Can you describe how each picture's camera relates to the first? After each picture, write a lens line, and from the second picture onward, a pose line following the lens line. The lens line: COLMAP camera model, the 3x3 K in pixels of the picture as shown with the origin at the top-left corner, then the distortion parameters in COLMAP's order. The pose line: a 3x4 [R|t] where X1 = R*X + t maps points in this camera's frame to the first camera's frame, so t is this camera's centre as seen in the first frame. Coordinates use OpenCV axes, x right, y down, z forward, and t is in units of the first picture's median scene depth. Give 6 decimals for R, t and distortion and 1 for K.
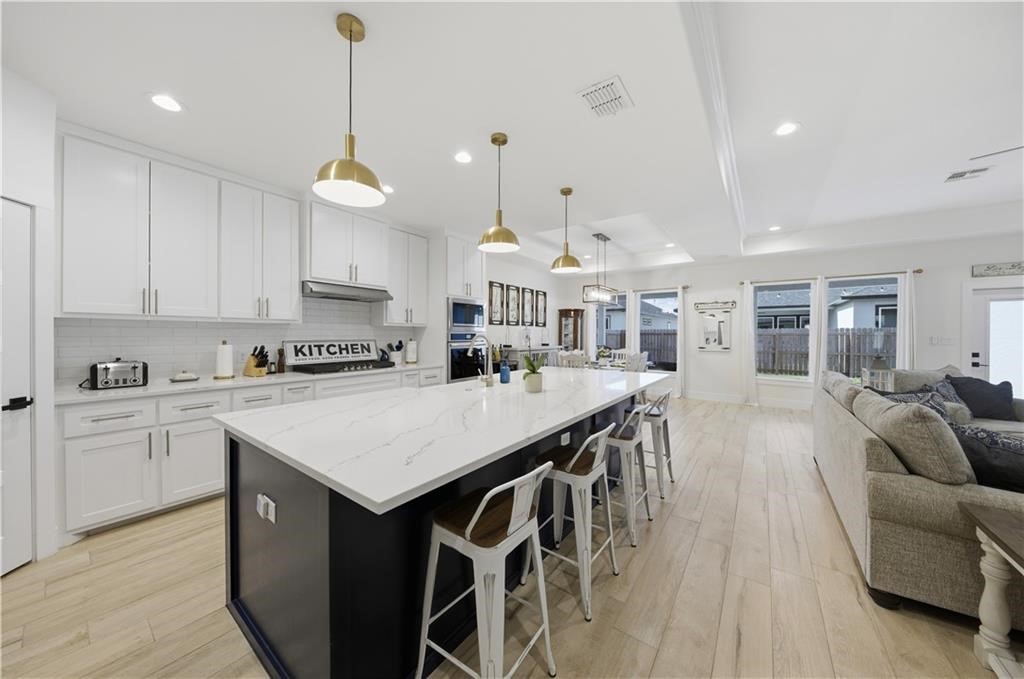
lens RADIAL K [[338.4, 0, 512.0], [0, 338.4, 339.5], [0, 0, 1]] dist [-0.000515, -0.000114]
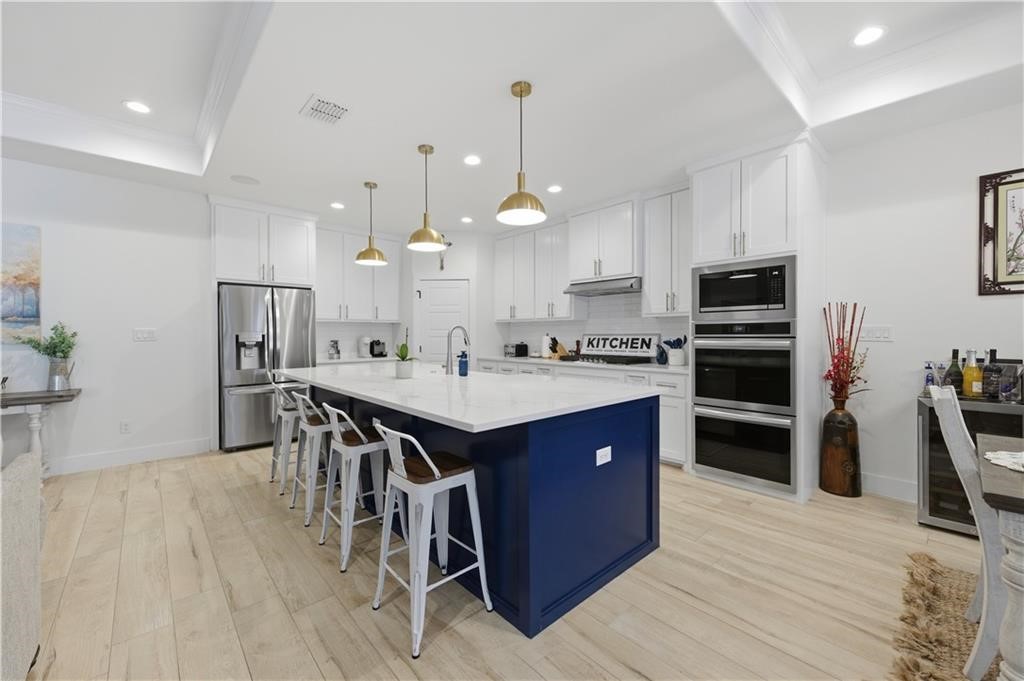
lens RADIAL K [[404.4, 0, 513.0], [0, 404.4, 336.9], [0, 0, 1]] dist [0.003486, -0.000375]
pose [[-0.196271, 0.004874, -0.980538, 0.657709], [-0.012148, 0.999899, 0.007402, 0.004985], [0.980474, 0.013365, -0.196192, 0.838186]]
